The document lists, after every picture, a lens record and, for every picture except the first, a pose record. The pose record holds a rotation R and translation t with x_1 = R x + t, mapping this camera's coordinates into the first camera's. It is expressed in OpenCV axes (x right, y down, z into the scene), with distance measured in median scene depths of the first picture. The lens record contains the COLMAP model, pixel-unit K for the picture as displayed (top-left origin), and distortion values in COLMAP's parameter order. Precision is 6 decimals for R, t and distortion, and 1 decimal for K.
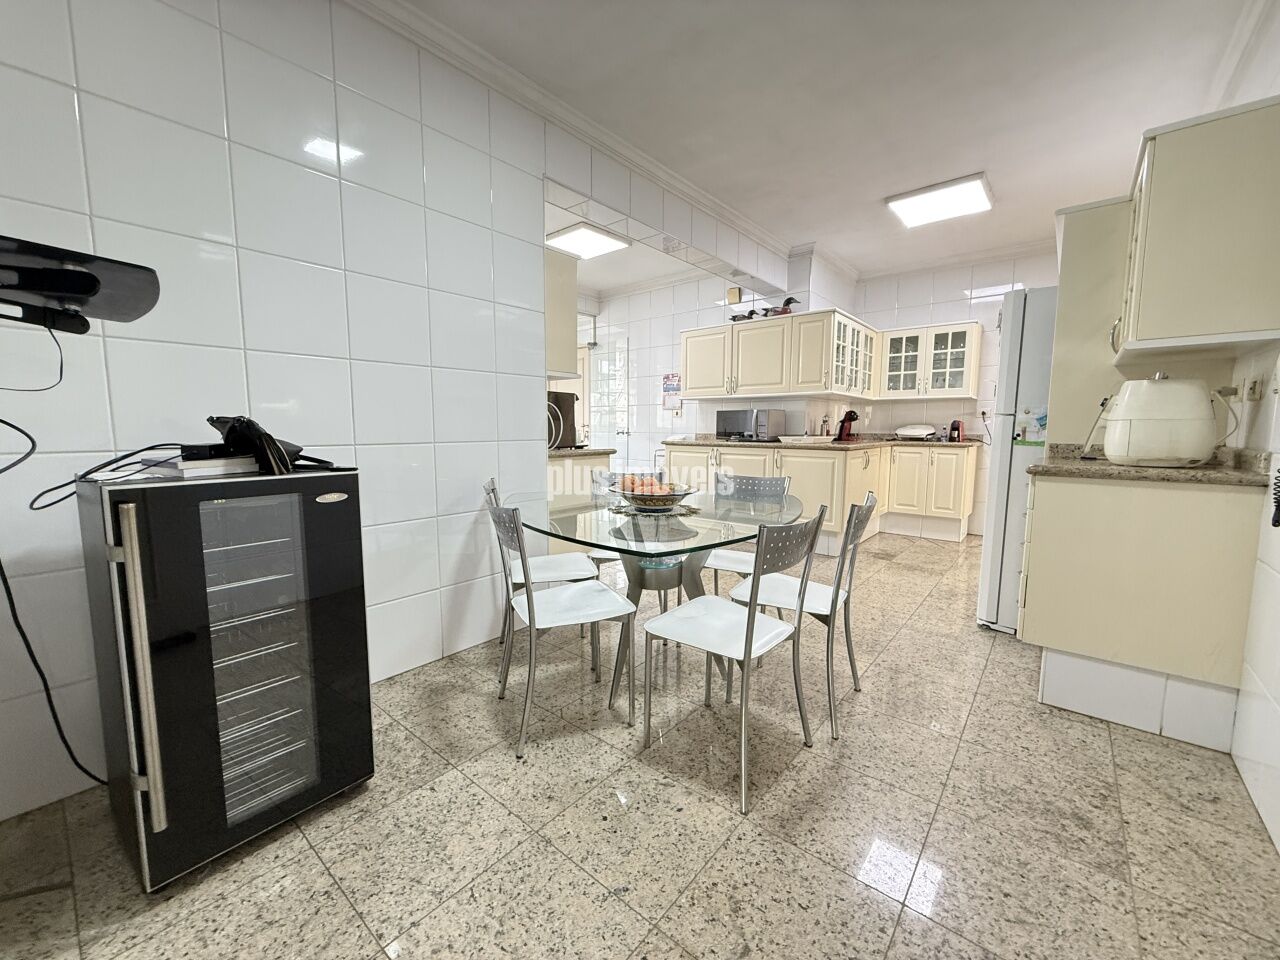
lens RADIAL K [[513.7, 0, 631.8], [0, 513.7, 478.5], [0, 0, 1]] dist [-0.000582, 0.000777]
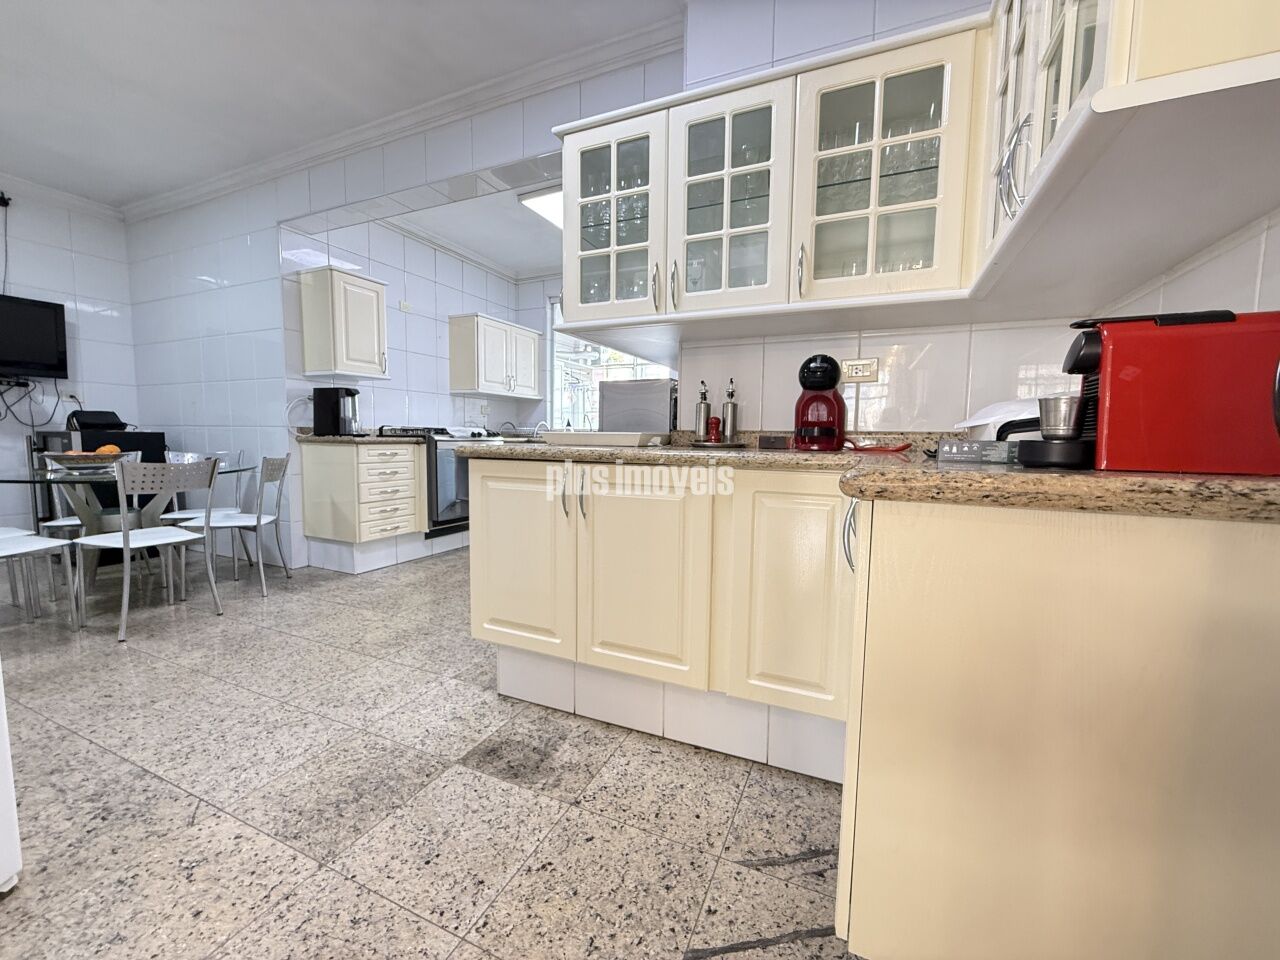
lens RADIAL K [[513.7, 0, 641.9], [0, 513.7, 481.1], [0, 0, 1]] dist [-0.000582, 0.000777]
pose [[0.270996, 0.087296, -0.958614, 1.079311], [-0.112441, 0.991932, 0.058544, -0.093694], [0.955991, 0.091922, 0.278625, 1.242669]]
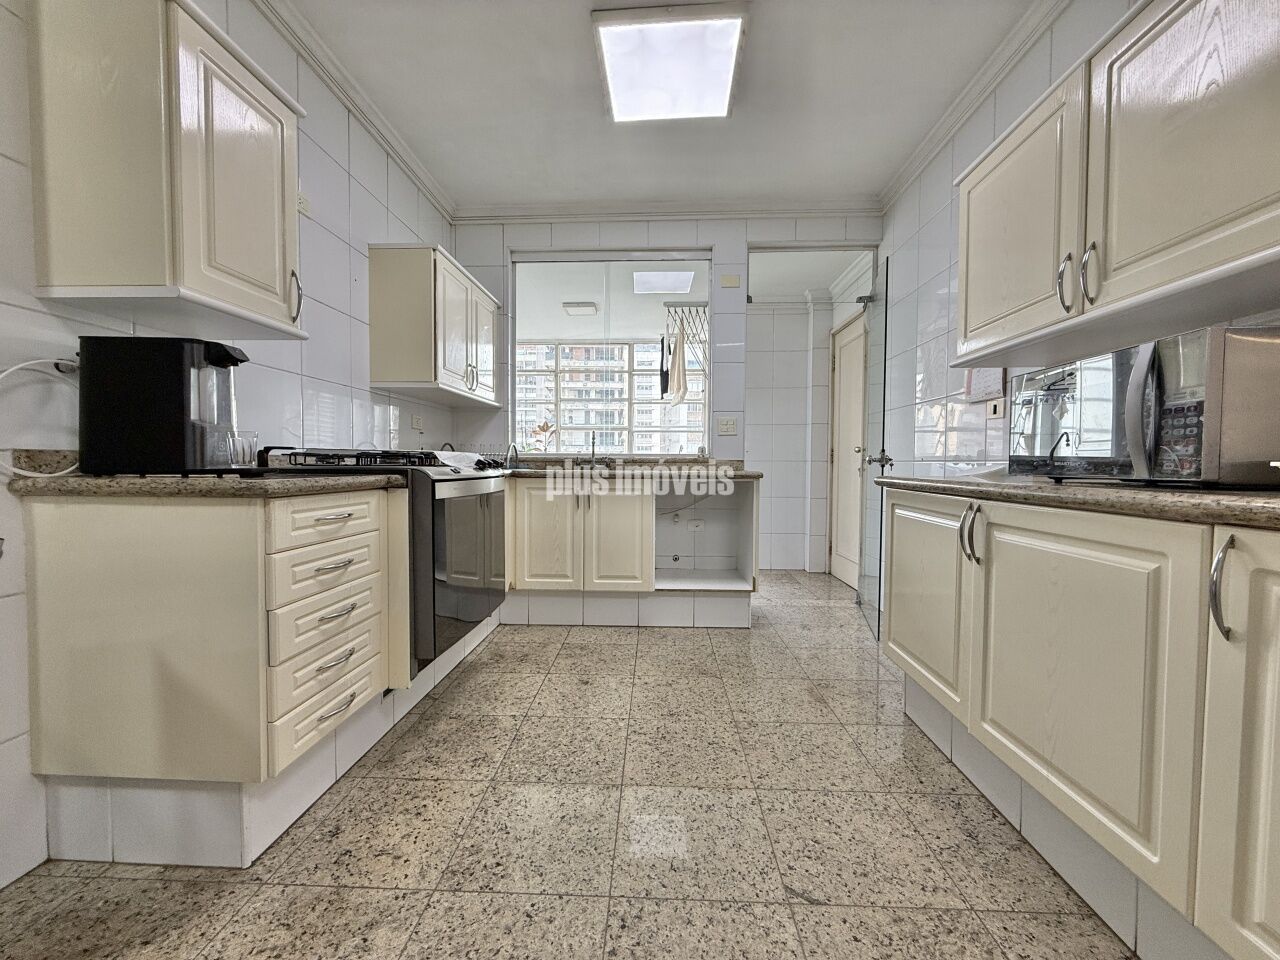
lens RADIAL K [[513.7, 0, 639.1], [0, 513.7, 481.6], [0, 0, 1]] dist [-0.000582, 0.000777]
pose [[0.609147, 0.029632, -0.792504, 0.404890], [-0.085481, 0.995933, -0.028466, -0.067569], [0.788437, 0.085084, 0.609202, 0.974466]]
